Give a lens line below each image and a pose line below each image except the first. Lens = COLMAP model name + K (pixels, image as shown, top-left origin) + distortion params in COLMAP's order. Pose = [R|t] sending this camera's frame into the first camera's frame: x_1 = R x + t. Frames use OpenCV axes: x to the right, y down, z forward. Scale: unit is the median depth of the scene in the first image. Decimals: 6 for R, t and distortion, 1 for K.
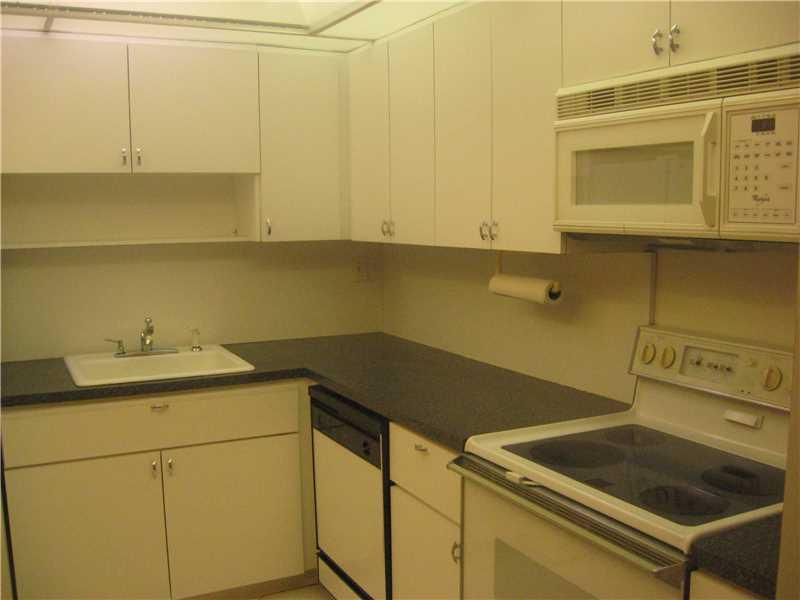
lens RADIAL K [[825.5, 0, 400.0], [0, 825.5, 300.0], [0, 0, 1]] dist [-0.128309, 0.031139]
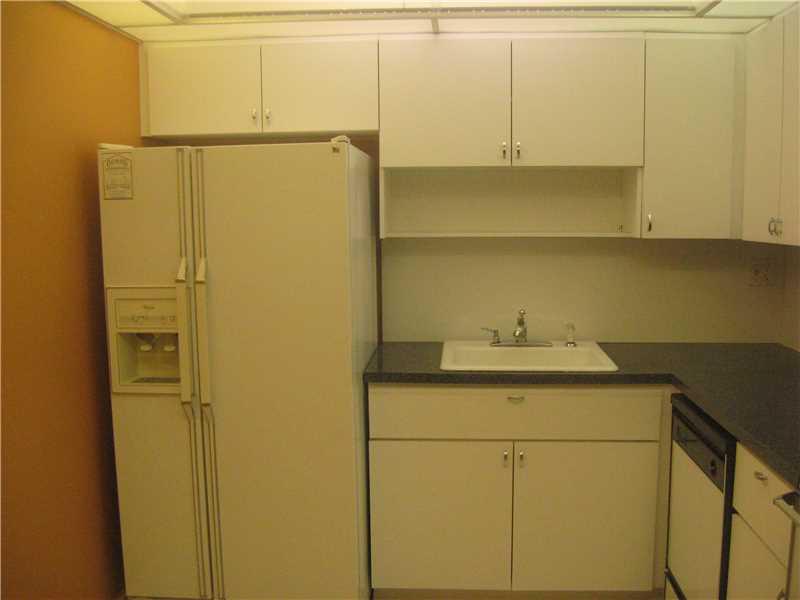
lens RADIAL K [[832.9, 0, 400.0], [0, 832.9, 300.0], [0, 0, 1]] dist [-0.121786, 0.039417]
pose [[0.857549, 0.060581, -0.510822, 0.092566], [-0.058080, 0.998094, 0.020866, -0.003039], [0.511112, 0.011775, 0.859433, 0.038735]]
